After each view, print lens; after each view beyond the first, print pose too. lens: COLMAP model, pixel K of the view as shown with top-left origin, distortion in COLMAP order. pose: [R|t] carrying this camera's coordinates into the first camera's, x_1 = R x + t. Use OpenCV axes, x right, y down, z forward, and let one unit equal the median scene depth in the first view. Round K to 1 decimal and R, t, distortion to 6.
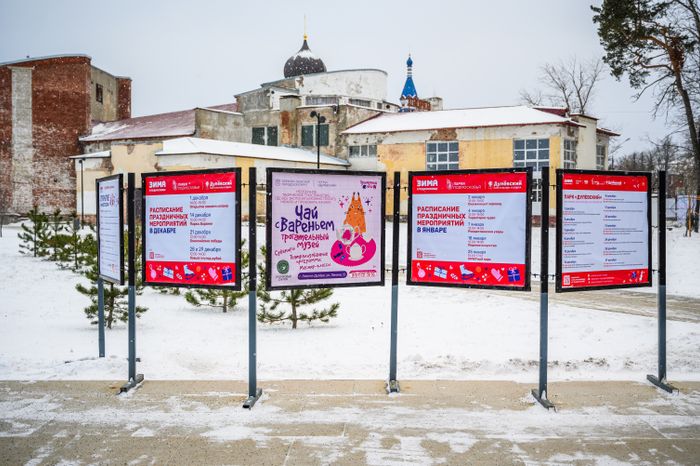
lens RADIAL K [[921.7, 0, 350.5], [0, 921.7, 232.2], [0, 0, 1]] dist [0.029069, 0.000000]
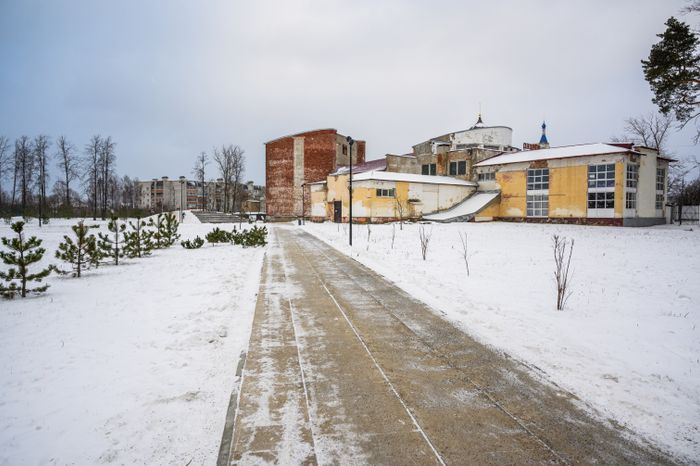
lens RADIAL K [[473.9, 0, 348.9], [0, 473.9, 233.0], [0, 0, 1]] dist [0.004695, 0.004023]
pose [[0.938530, 0.014593, -0.344890, 0.072794], [-0.008644, 0.999786, 0.018780, -0.004345], [0.345091, -0.014644, 0.938455, 0.146012]]
